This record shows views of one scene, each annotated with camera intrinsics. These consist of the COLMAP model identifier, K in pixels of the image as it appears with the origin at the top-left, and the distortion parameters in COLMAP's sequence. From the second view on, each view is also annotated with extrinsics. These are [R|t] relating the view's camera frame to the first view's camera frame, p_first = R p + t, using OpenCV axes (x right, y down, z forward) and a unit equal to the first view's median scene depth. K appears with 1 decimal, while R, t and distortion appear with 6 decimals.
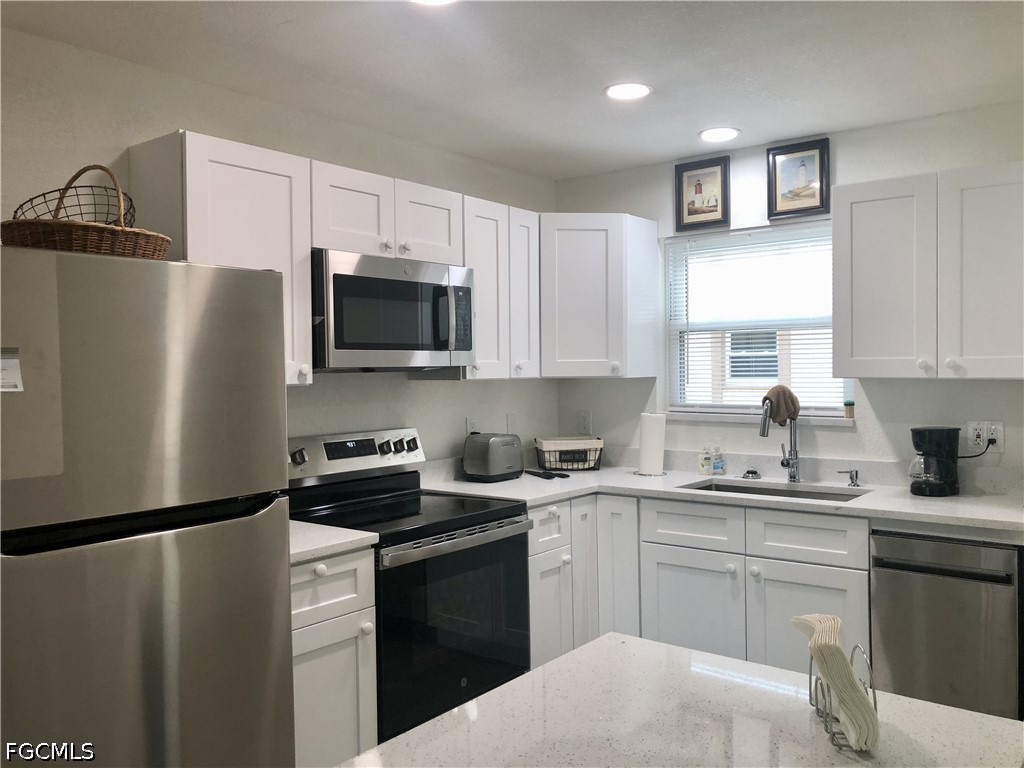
lens RADIAL K [[851.8, 0, 512.2], [0, 851.8, 385.2], [0, 0, 1]] dist [0.054726, -0.055649]
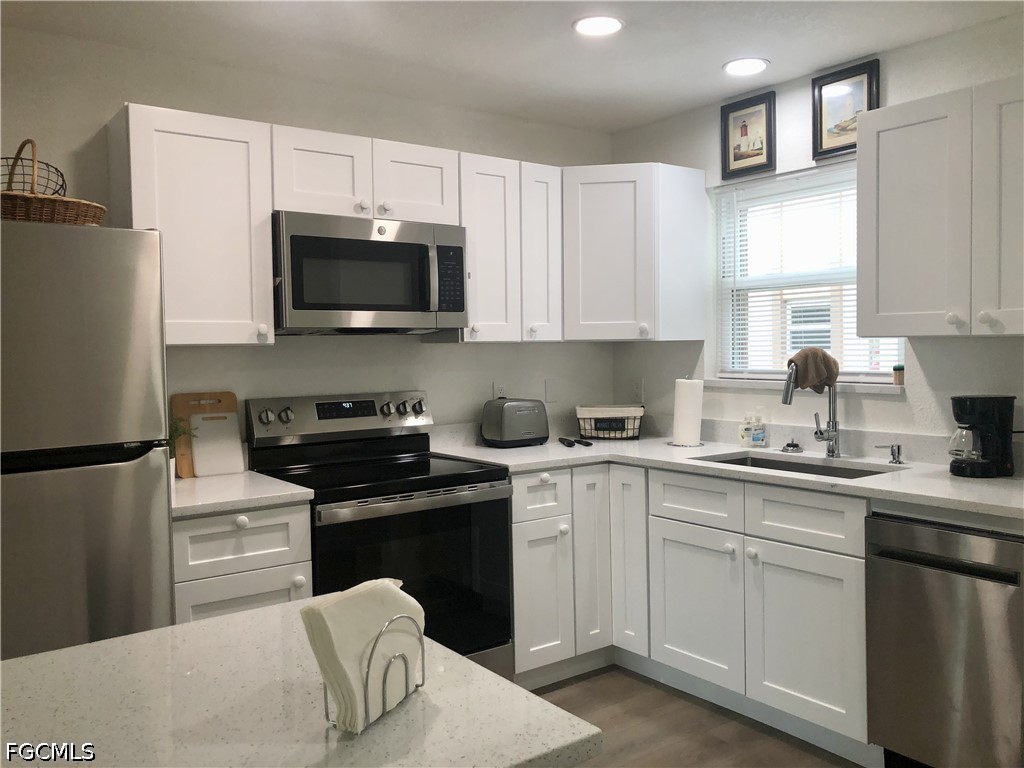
lens RADIAL K [[851.8, 0, 511.1], [0, 851.8, 379.9], [0, 0, 1]] dist [0.054726, -0.055649]
pose [[0.963722, 0.007841, -0.266793, 0.260168], [-0.001870, 0.999742, 0.022628, 0.015161], [0.266901, -0.021308, 0.963488, 0.067445]]
